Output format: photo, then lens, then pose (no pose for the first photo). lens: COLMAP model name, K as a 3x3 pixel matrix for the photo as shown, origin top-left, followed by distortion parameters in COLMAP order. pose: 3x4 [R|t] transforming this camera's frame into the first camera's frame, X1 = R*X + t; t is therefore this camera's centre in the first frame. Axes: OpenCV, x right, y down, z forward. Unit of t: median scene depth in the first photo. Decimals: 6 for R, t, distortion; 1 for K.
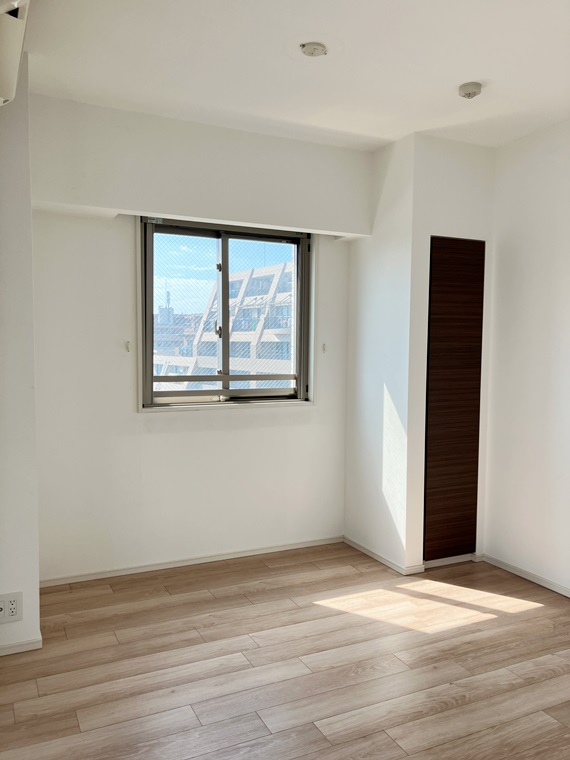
lens RADIAL K [[629.8, 0, 293.0], [0, 629.8, 391.7], [0, 0, 1]] dist [-0.003441, -0.005428]
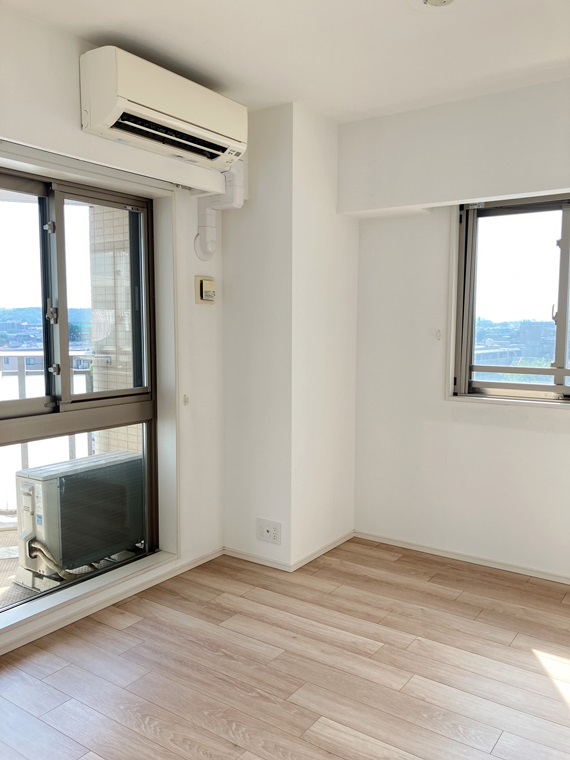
lens RADIAL K [[629.8, 0, 287.7], [0, 629.8, 389.2], [0, 0, 1]] dist [-0.003441, -0.005428]
pose [[0.472915, 0.084384, -0.877058, 0.597635], [-0.064944, 0.996034, 0.060813, -0.033978], [0.878711, 0.028201, 0.476520, 0.330193]]
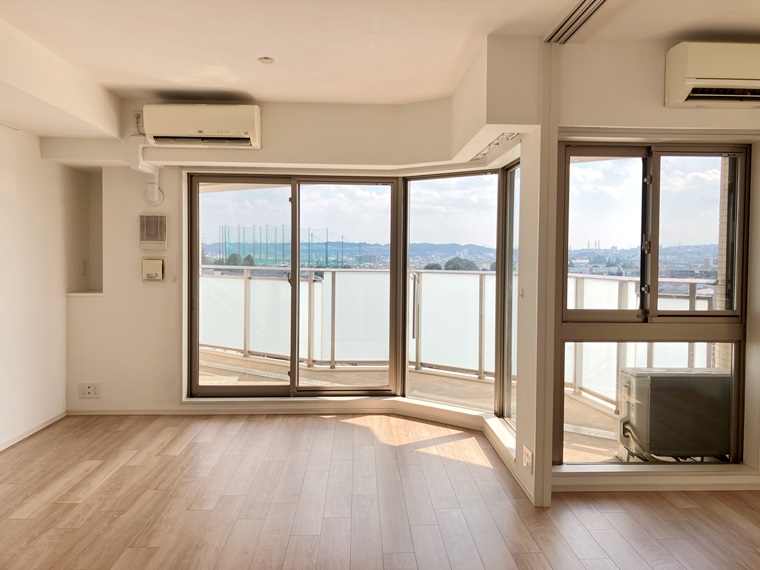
lens RADIAL K [[629.8, 0, 387.4], [0, 629.8, 281.1], [0, 0, 1]] dist [-0.003441, -0.005428]
pose [[-0.417987, 0.022122, -0.908184, 0.894408], [-0.081207, 0.994791, 0.061607, -0.032643], [0.904816, 0.099502, -0.414013, 0.512467]]
